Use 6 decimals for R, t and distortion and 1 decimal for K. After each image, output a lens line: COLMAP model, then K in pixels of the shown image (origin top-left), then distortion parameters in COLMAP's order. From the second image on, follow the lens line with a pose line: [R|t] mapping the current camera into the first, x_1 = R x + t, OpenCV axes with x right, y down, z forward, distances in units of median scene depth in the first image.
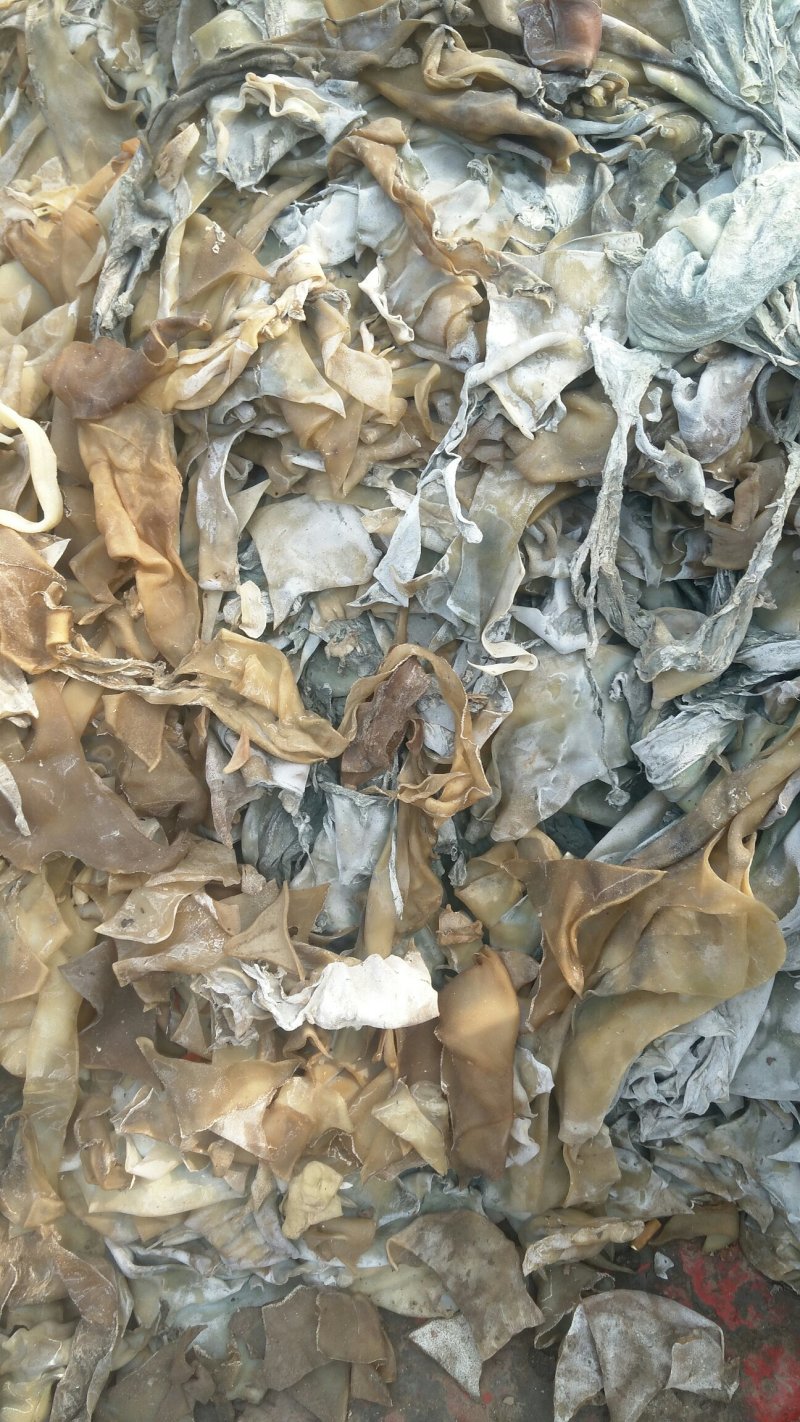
lens RADIAL K [[1081.4, 0, 397.9], [0, 1081.4, 704.7], [0, 0, 1]] dist [0.051439, -0.070851]
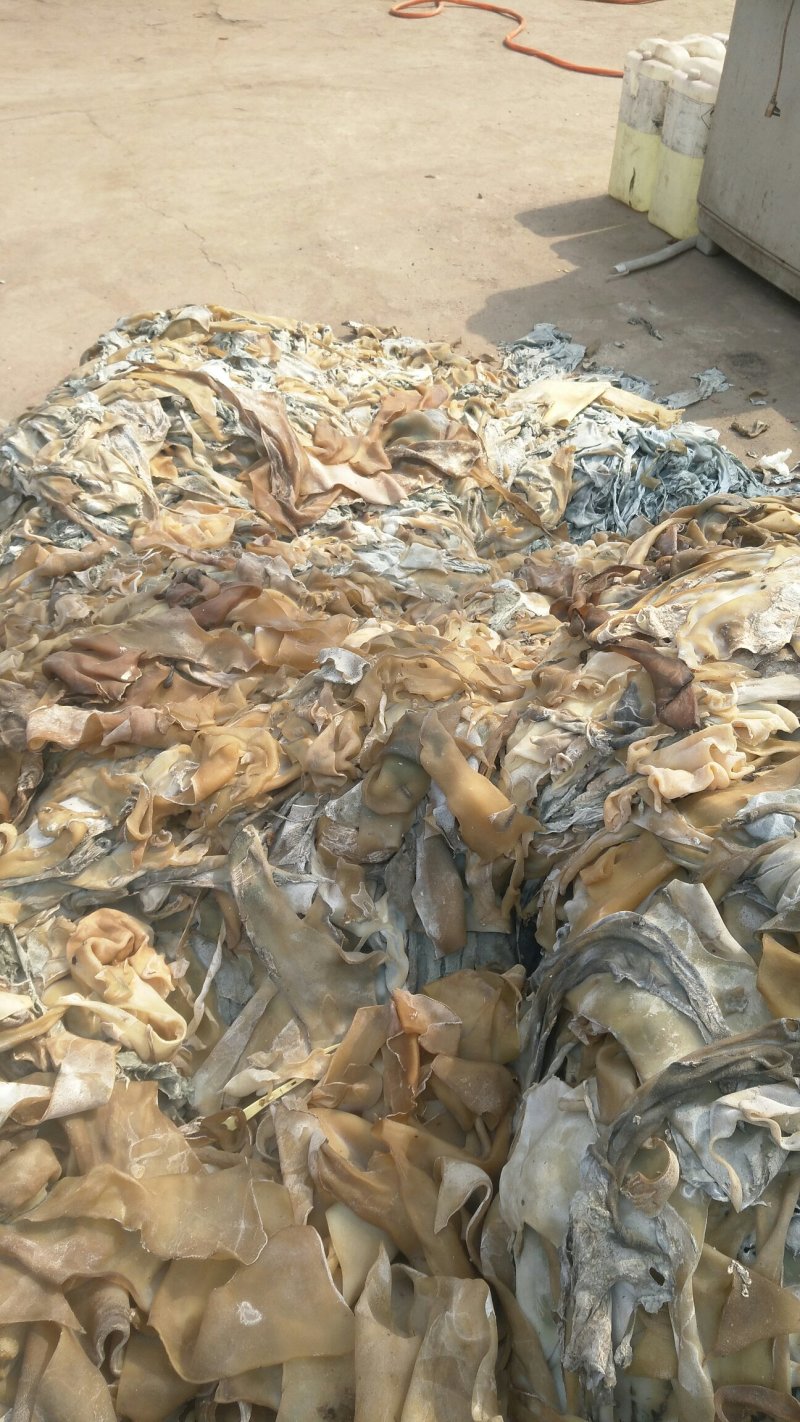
lens RADIAL K [[1081.4, 0, 397.9], [0, 1081.4, 704.7], [0, 0, 1]] dist [0.051439, -0.070851]
pose [[0.946238, -0.191497, 0.260698, -0.569502], [0.246611, 0.948609, -0.198302, -0.754513], [-0.209326, 0.251931, 0.944835, 0.077622]]
